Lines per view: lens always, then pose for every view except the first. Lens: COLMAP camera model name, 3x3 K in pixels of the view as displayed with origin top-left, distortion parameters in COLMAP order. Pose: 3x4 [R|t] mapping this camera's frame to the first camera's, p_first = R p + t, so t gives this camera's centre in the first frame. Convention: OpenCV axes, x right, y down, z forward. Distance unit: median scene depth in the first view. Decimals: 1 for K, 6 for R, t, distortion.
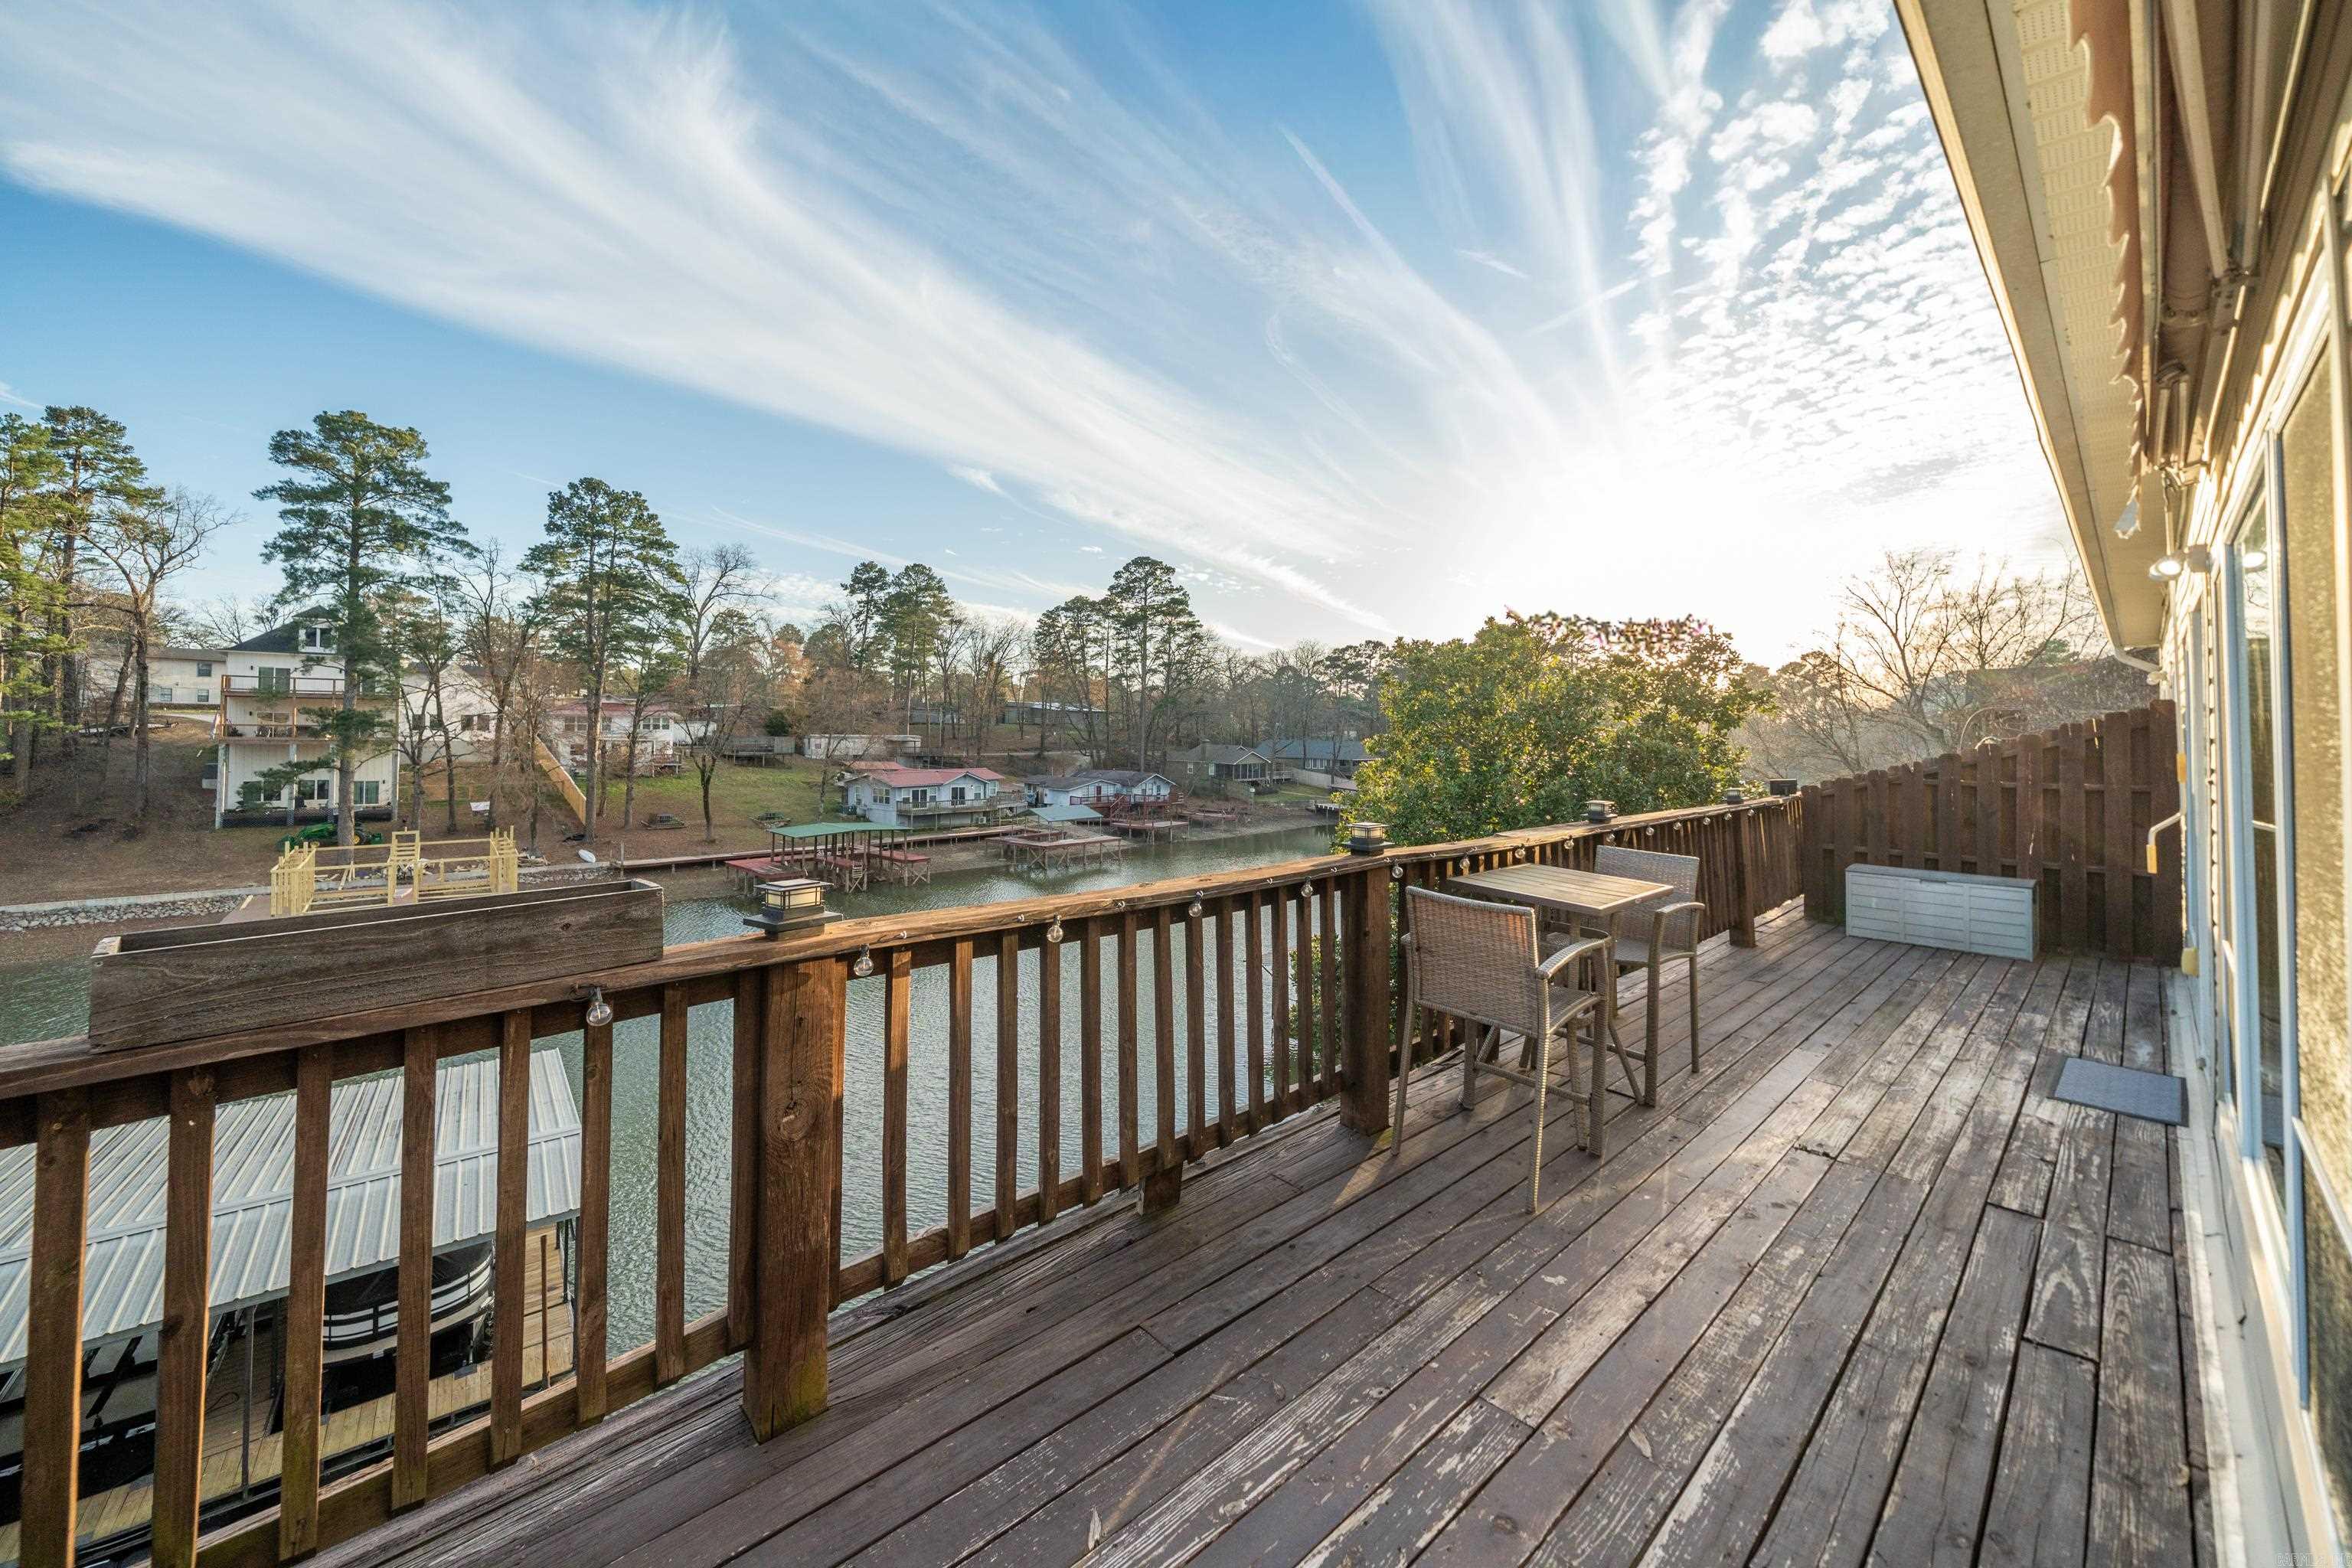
lens RADIAL K [[902.1, 0, 1246.1], [0, 902.1, 721.5], [0, 0, 1]] dist [-0.003876, -0.000238]
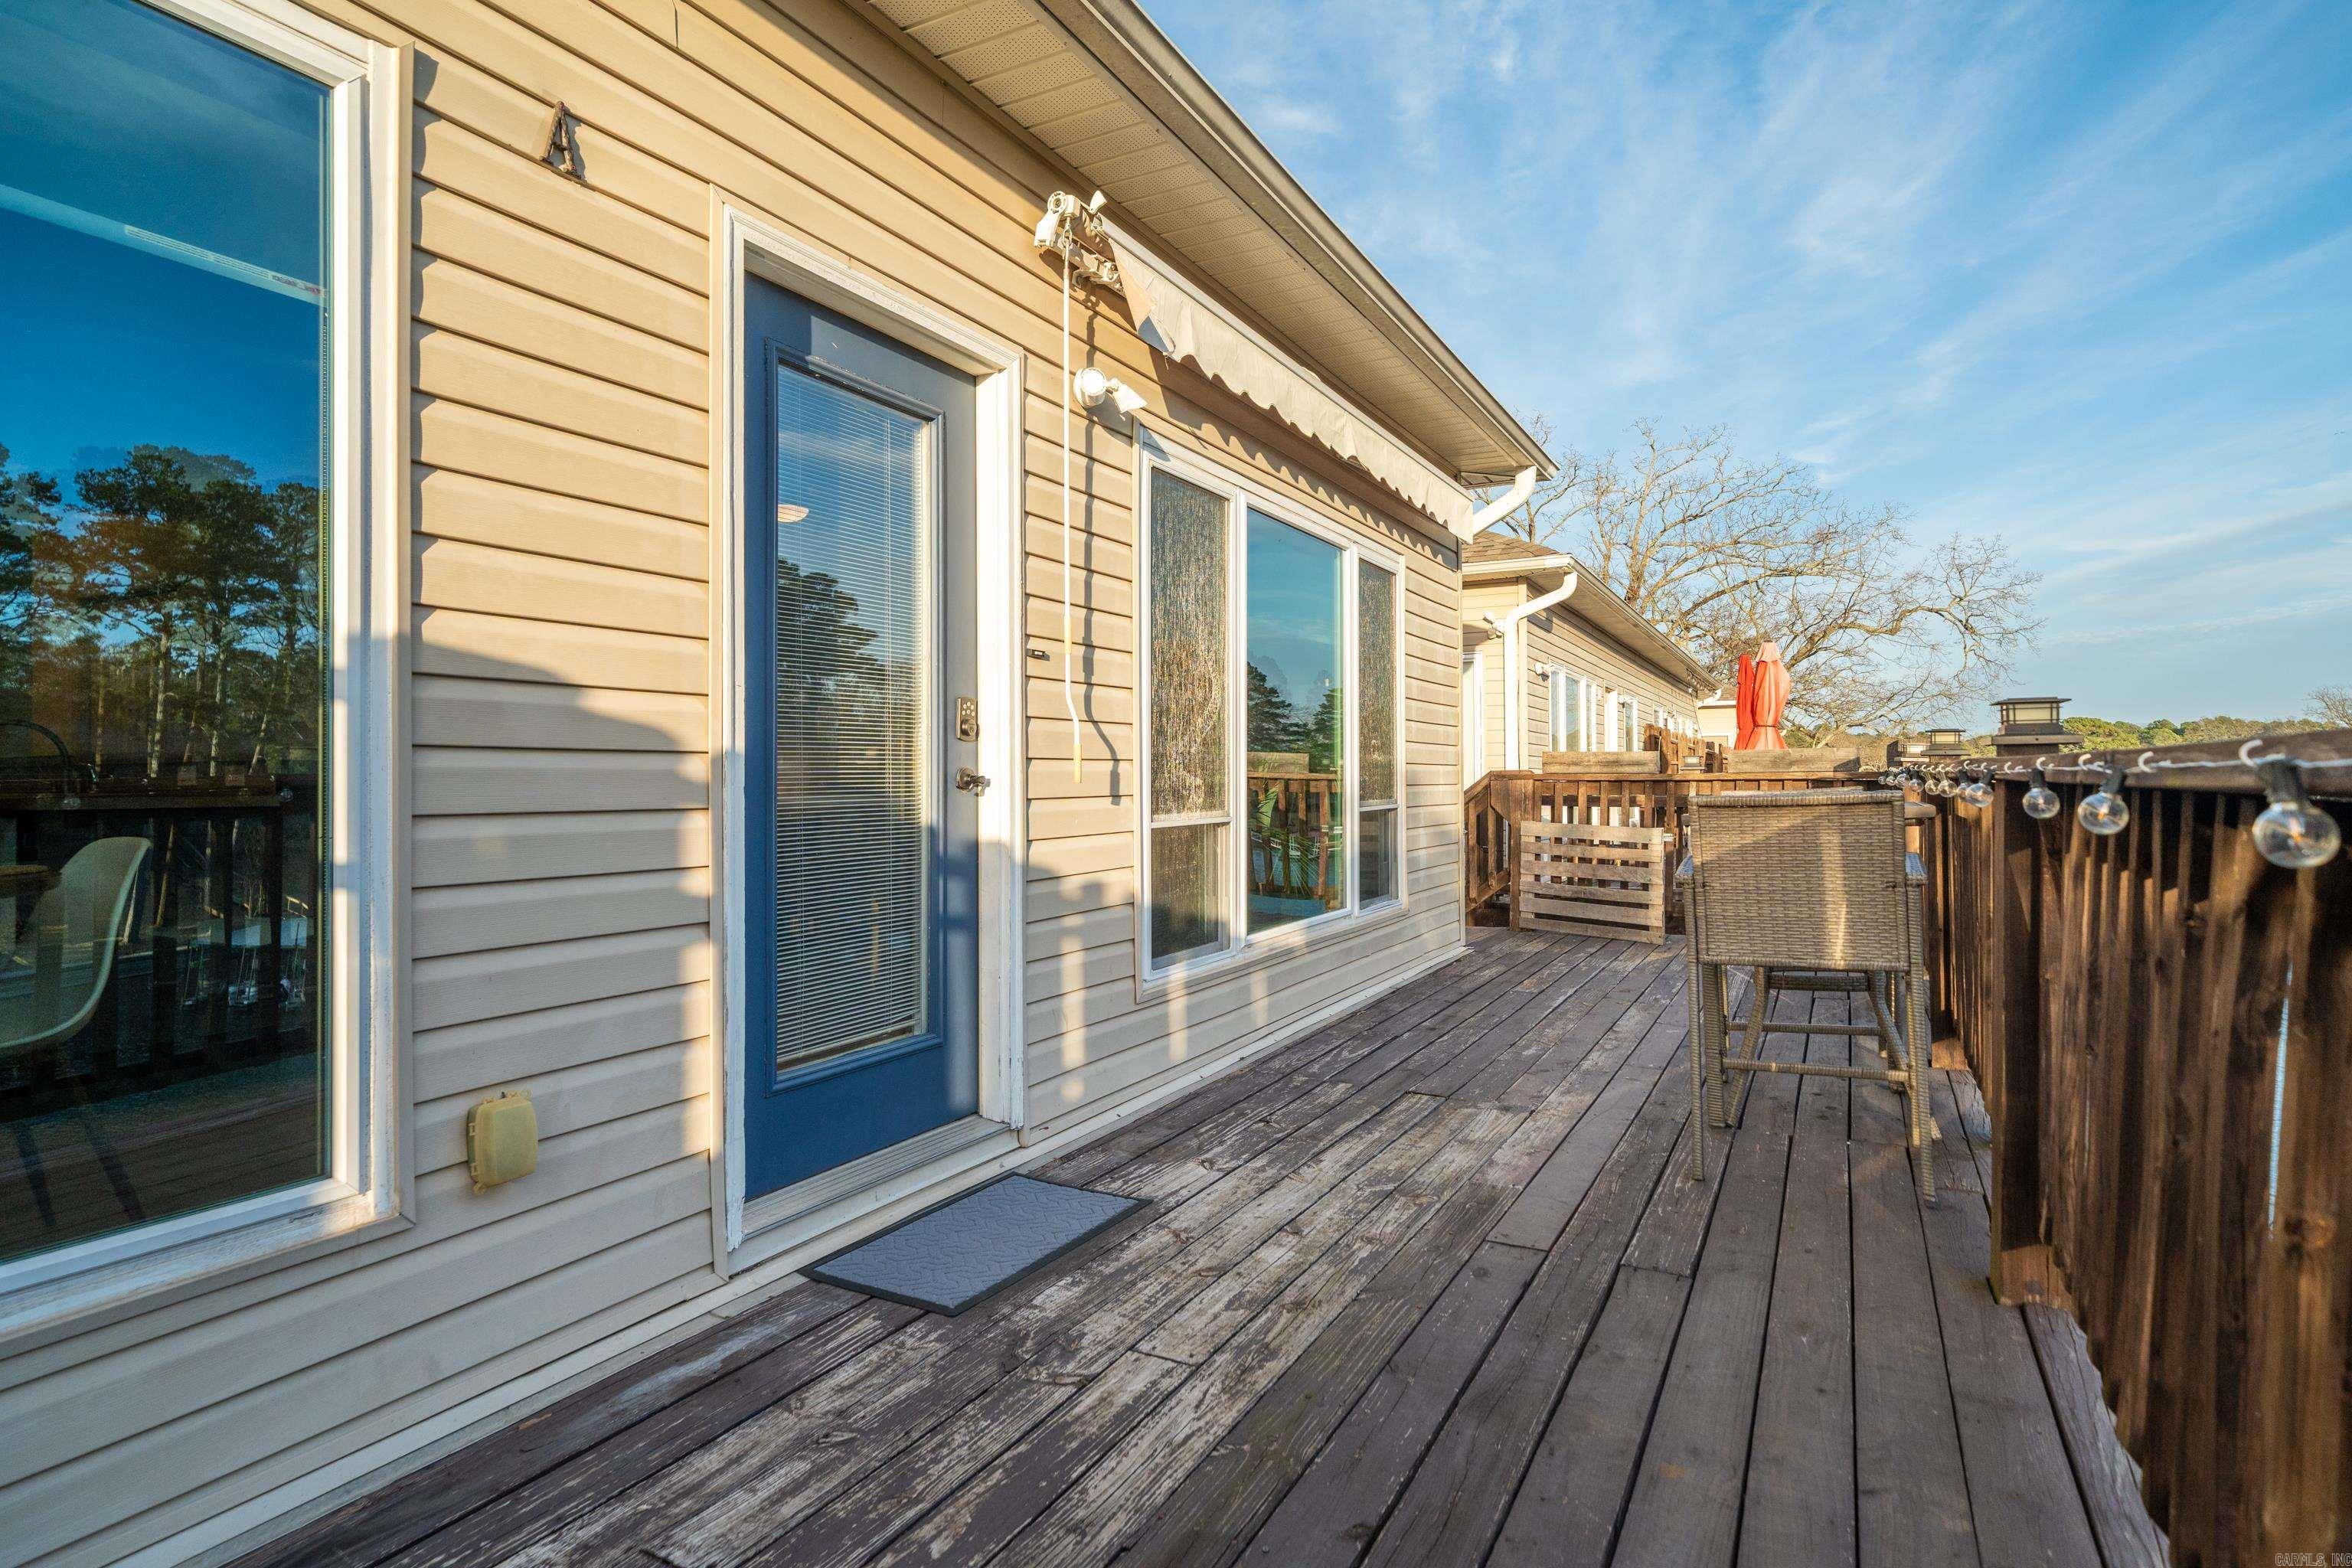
lens RADIAL K [[1212.8, 0, 1176.0], [0, 1212.8, 784.0], [0, 0, 1]] dist [-0.003075, -0.000223]
pose [[-0.958866, -0.000386, -0.283860, 0.074406], [0.002657, 0.999943, -0.010336, 0.010918], [0.283847, -0.010665, -0.958810, 0.118546]]
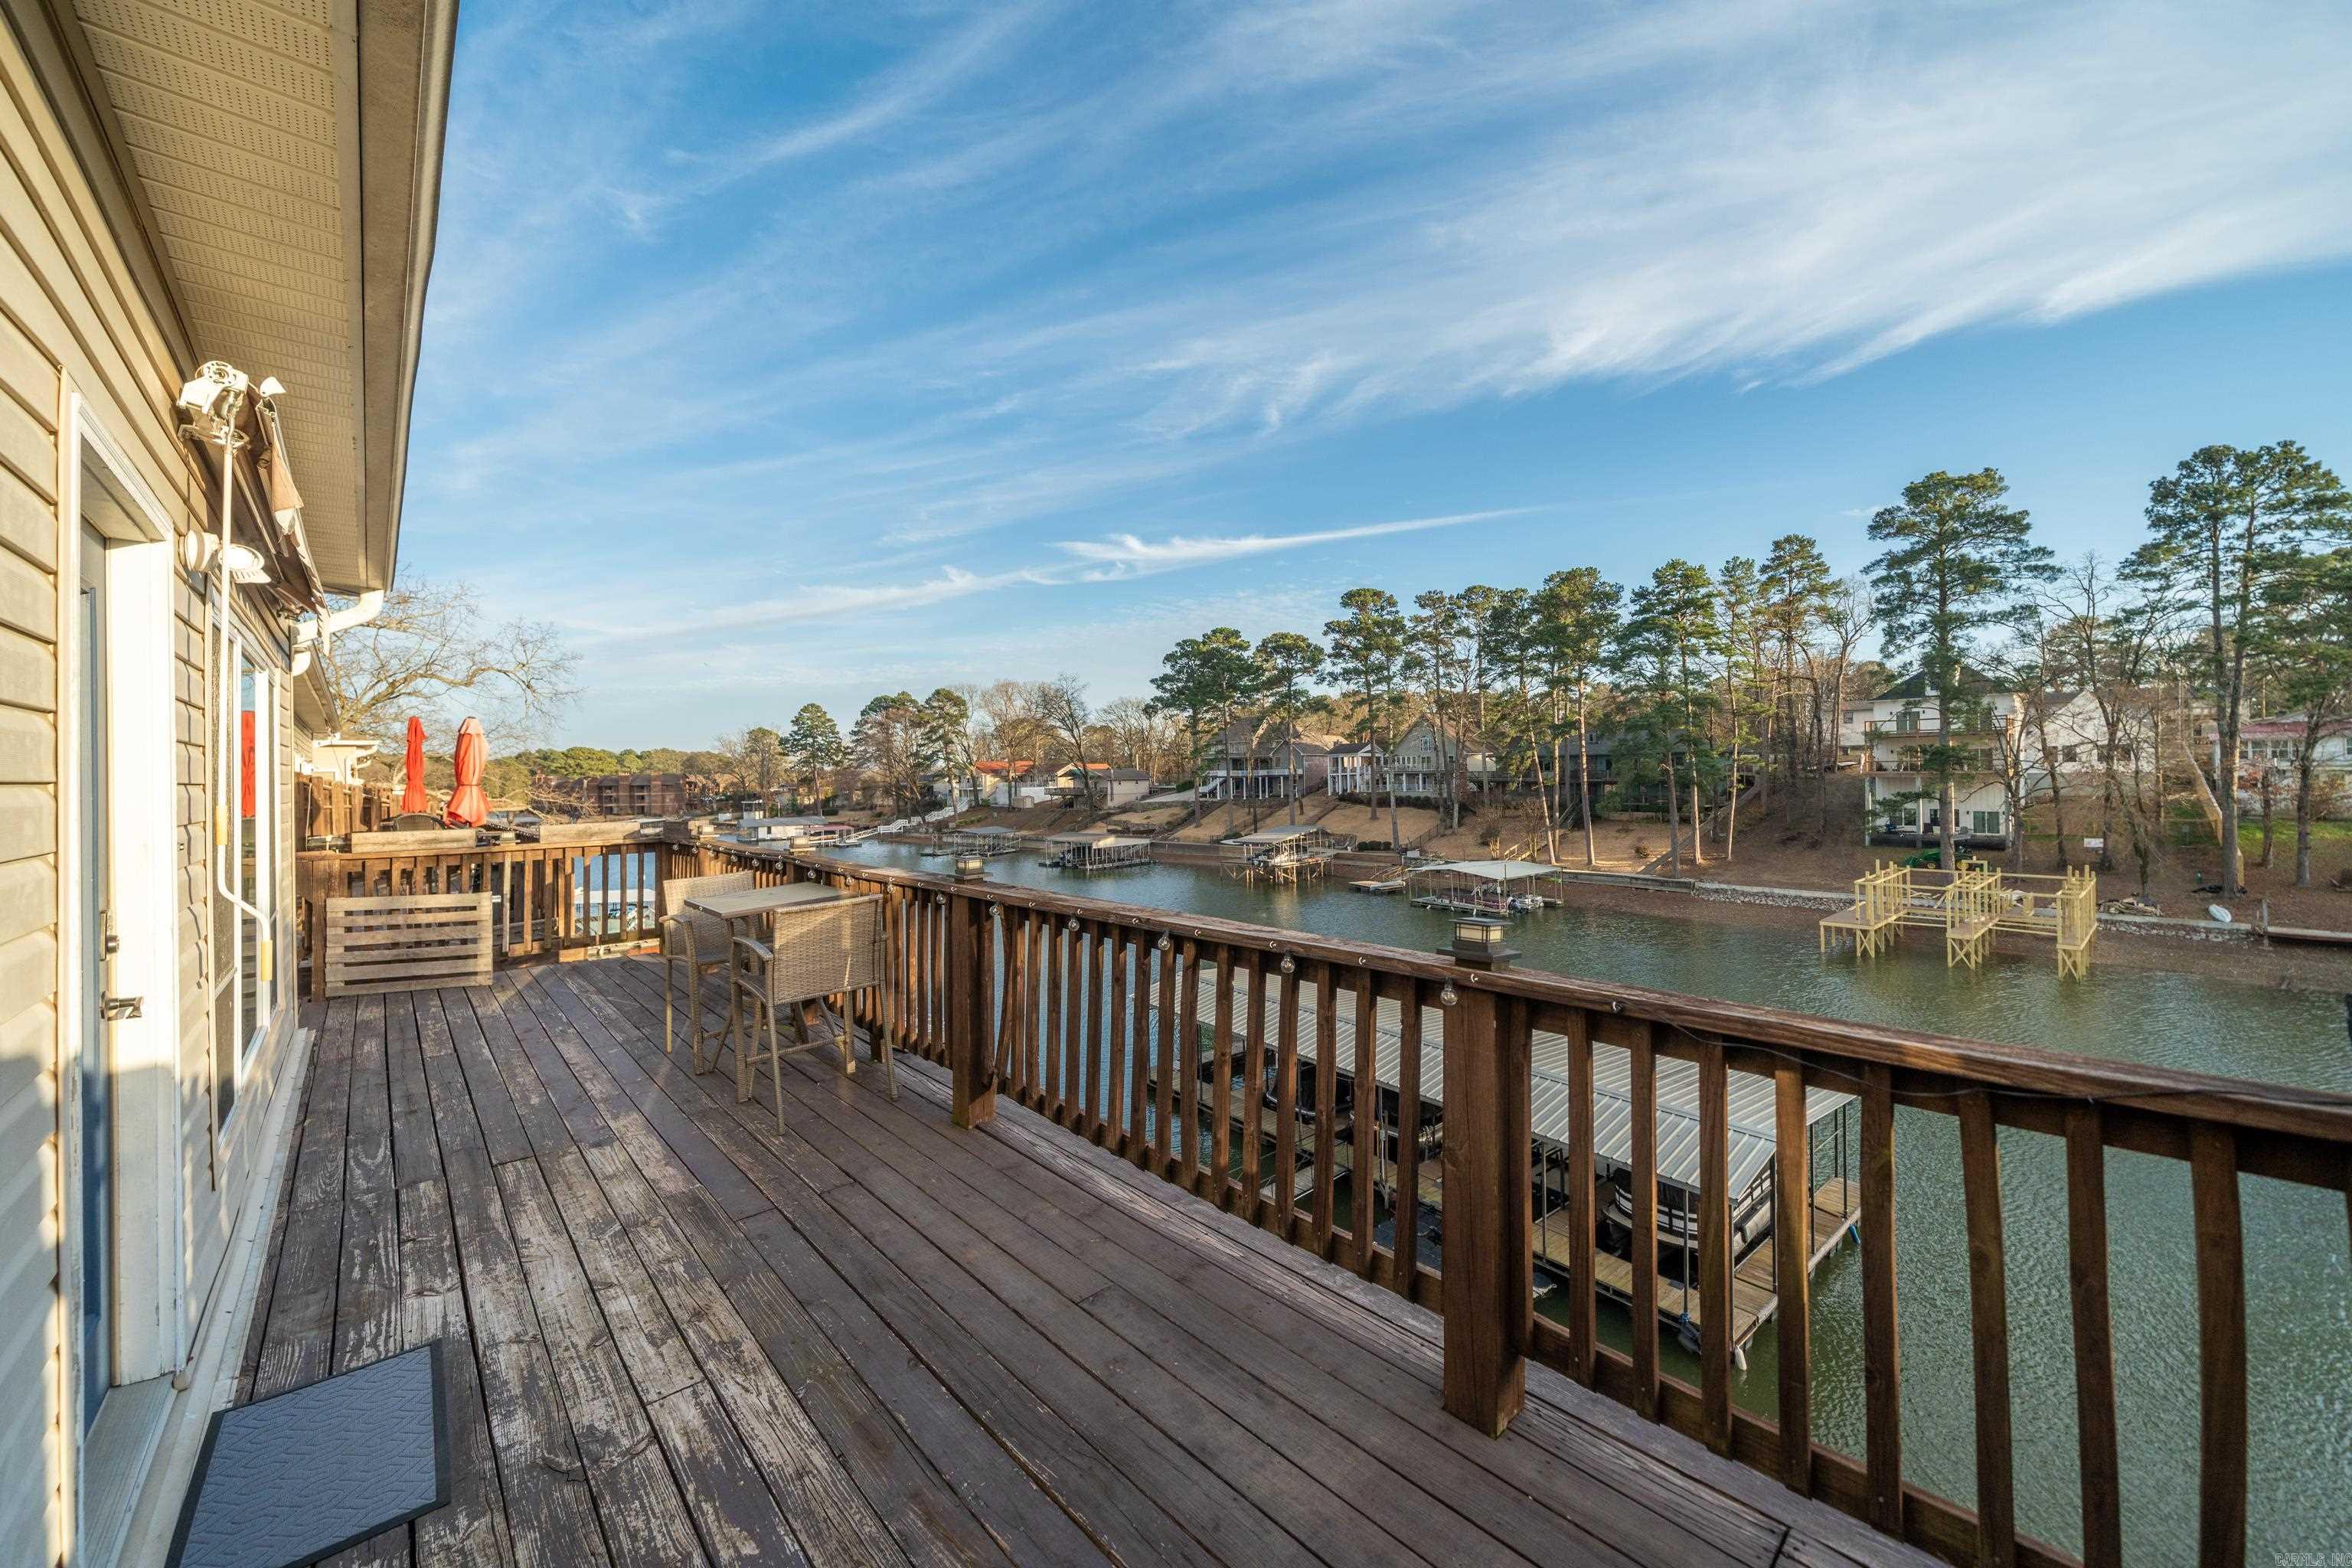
lens RADIAL K [[875.7, 0, 1176.8], [0, 875.7, 771.1], [0, 0, 1]] dist [-0.003124, -0.000051]
pose [[-0.040848, -0.011005, -0.999105, 0.101672], [0.030879, 0.999448, -0.012272, 0.002433], [0.998688, -0.031353, -0.040485, 0.106212]]
